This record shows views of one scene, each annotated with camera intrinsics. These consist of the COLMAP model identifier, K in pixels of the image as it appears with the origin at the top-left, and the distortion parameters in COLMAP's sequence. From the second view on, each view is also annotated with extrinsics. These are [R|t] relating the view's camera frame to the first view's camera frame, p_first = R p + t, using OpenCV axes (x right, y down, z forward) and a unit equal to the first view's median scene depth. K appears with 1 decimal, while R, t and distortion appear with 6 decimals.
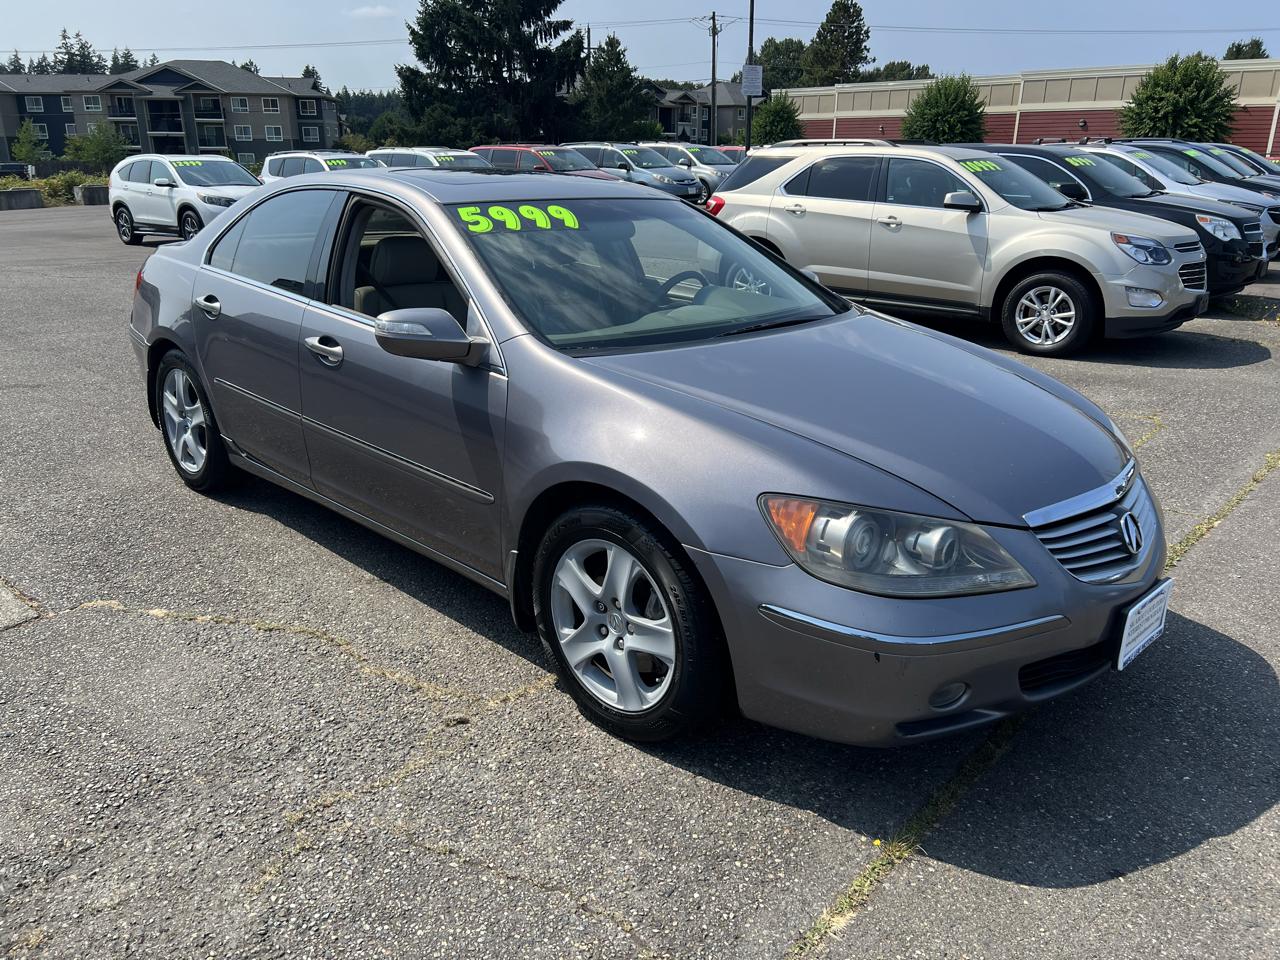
lens RADIAL K [[969.2, 0, 630.2], [0, 969.2, 475.4], [0, 0, 1]] dist [0.050388, -0.053882]
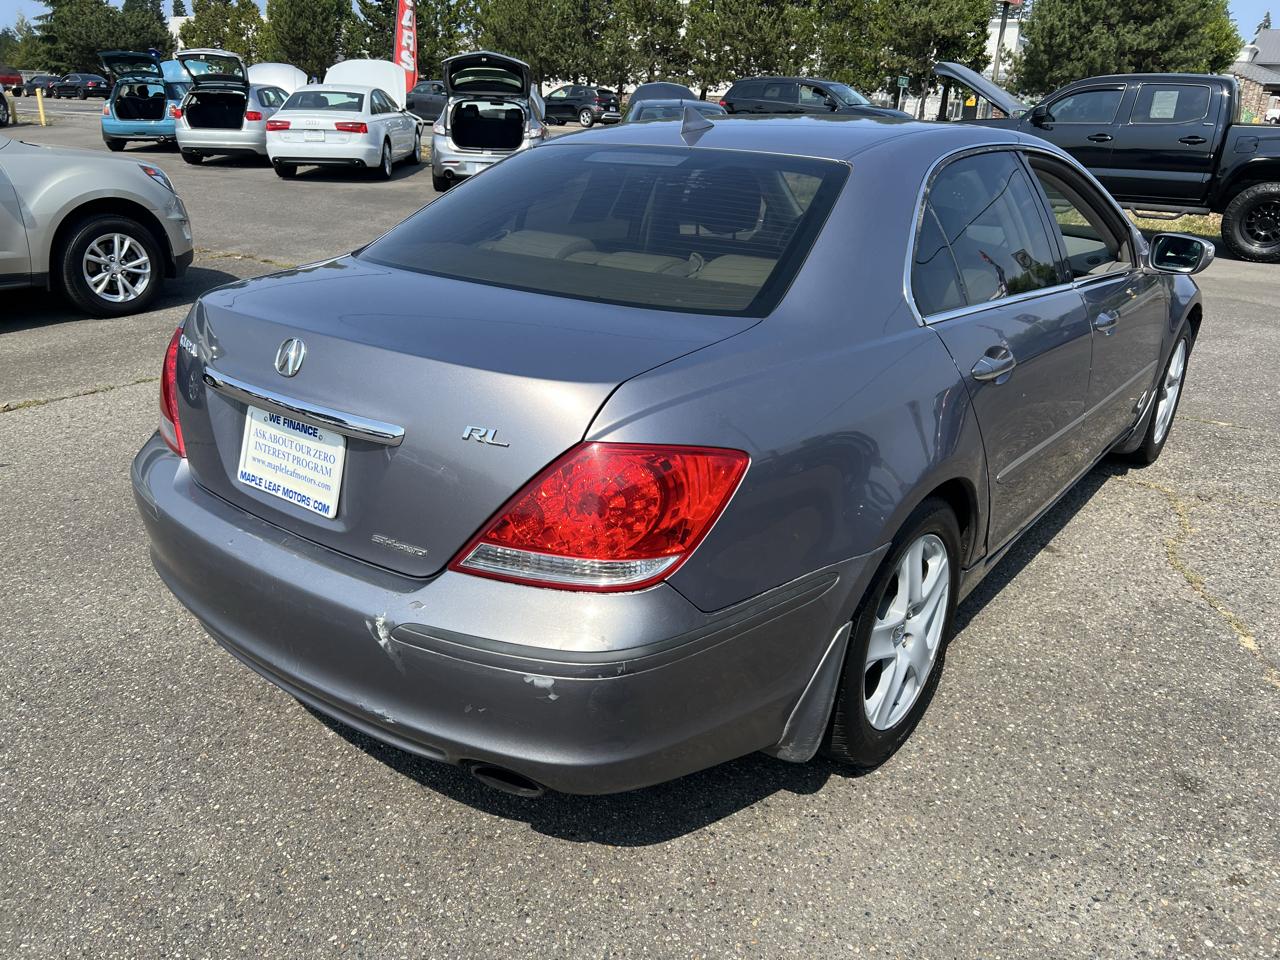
lens RADIAL K [[970.0, 0, 636.8], [0, 970.0, 483.4], [0, 0, 1]] dist [0.055436, -0.064177]
pose [[-0.122093, -0.373235, 0.919668, -0.140399], [0.284617, 0.874518, 0.392697, -0.058076], [-0.950835, 0.309699, -0.000543, 0.175251]]
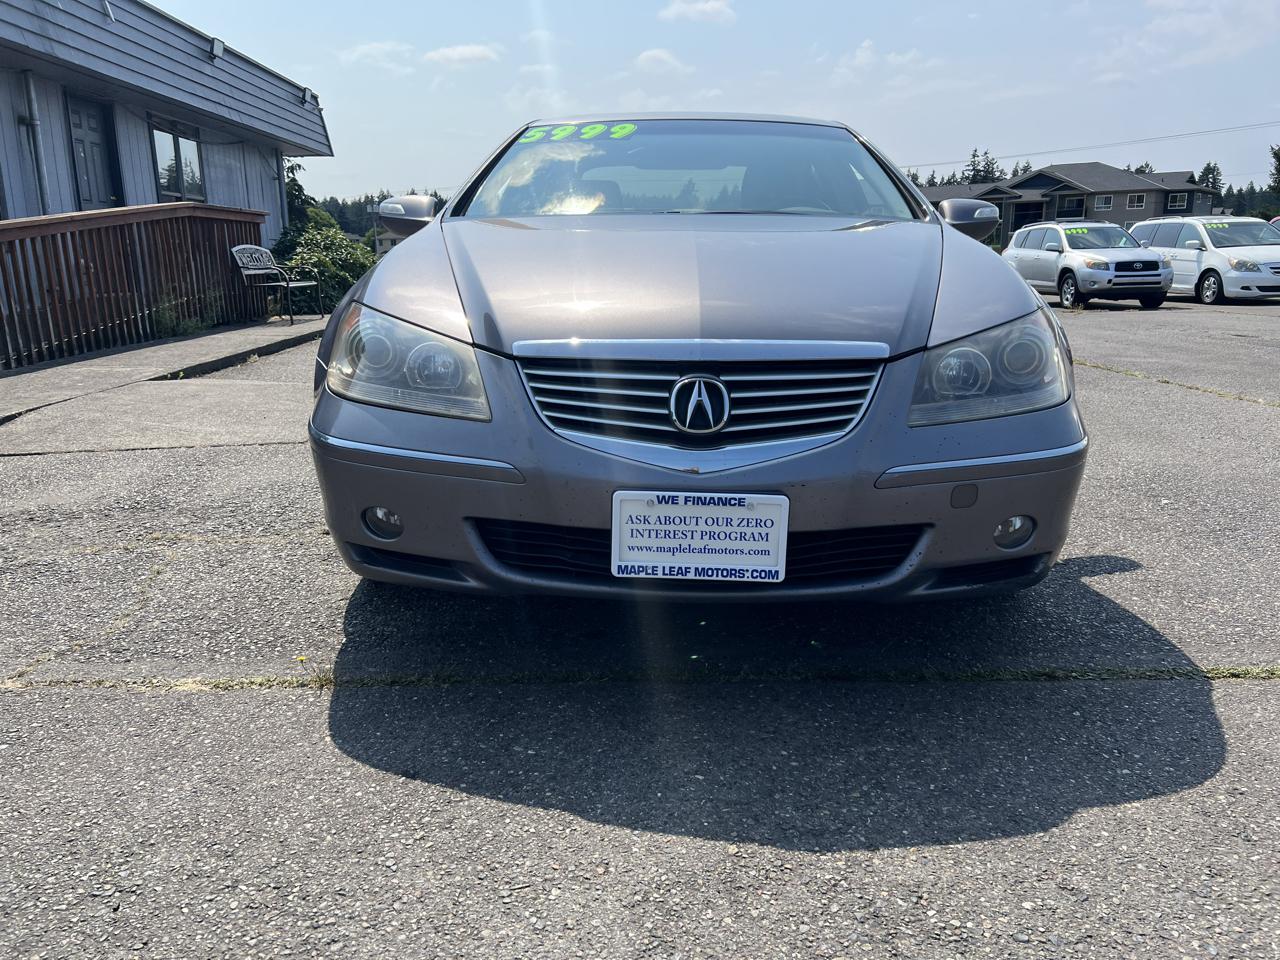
lens RADIAL K [[968.5, 0, 644.0], [0, 968.5, 473.0], [0, 0, 1]] dist [0.052946, -0.059728]
pose [[0.693130, 0.145637, -0.705946, 0.086278], [-0.215149, 0.976532, -0.009784, 0.010693], [0.687954, 0.158665, 0.708198, 0.040791]]
